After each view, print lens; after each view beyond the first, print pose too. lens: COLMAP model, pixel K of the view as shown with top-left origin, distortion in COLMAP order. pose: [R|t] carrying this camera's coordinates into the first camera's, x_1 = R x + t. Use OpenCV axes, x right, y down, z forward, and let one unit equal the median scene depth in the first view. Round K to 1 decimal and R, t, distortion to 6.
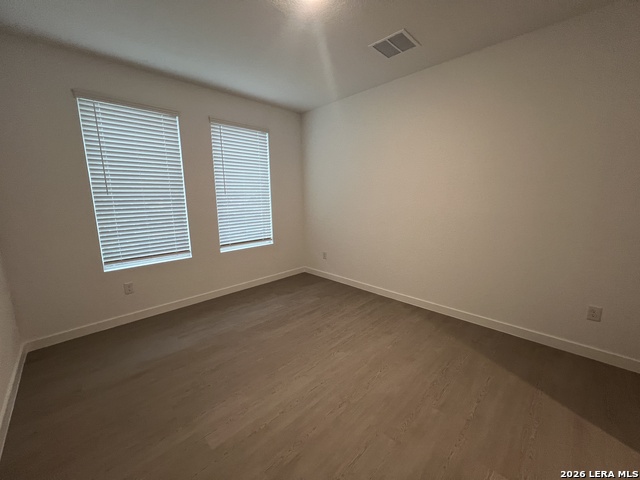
lens RADIAL K [[255.5, 0, 319.4], [0, 255.5, 238.9], [0, 0, 1]] dist [-0.000704, 0.000066]
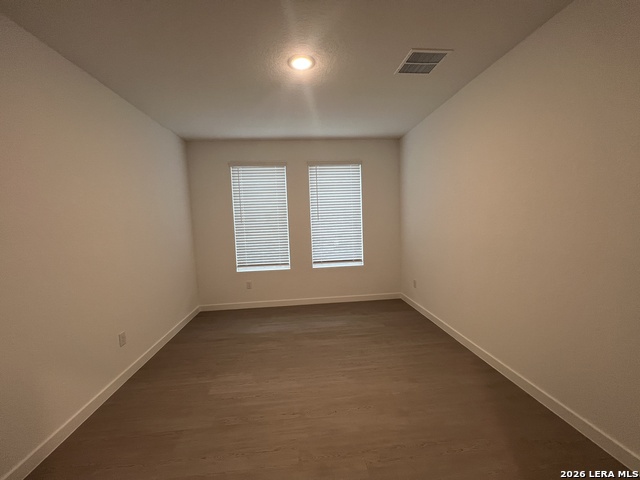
lens RADIAL K [[255.5, 0, 319.4], [0, 255.5, 238.9], [0, 0, 1]] dist [-0.000704, 0.000066]
pose [[0.771955, 0.033577, -0.634789, 0.470241], [-0.081539, 0.995585, -0.046497, -0.035070], [0.630425, 0.087653, 0.771285, 0.079175]]
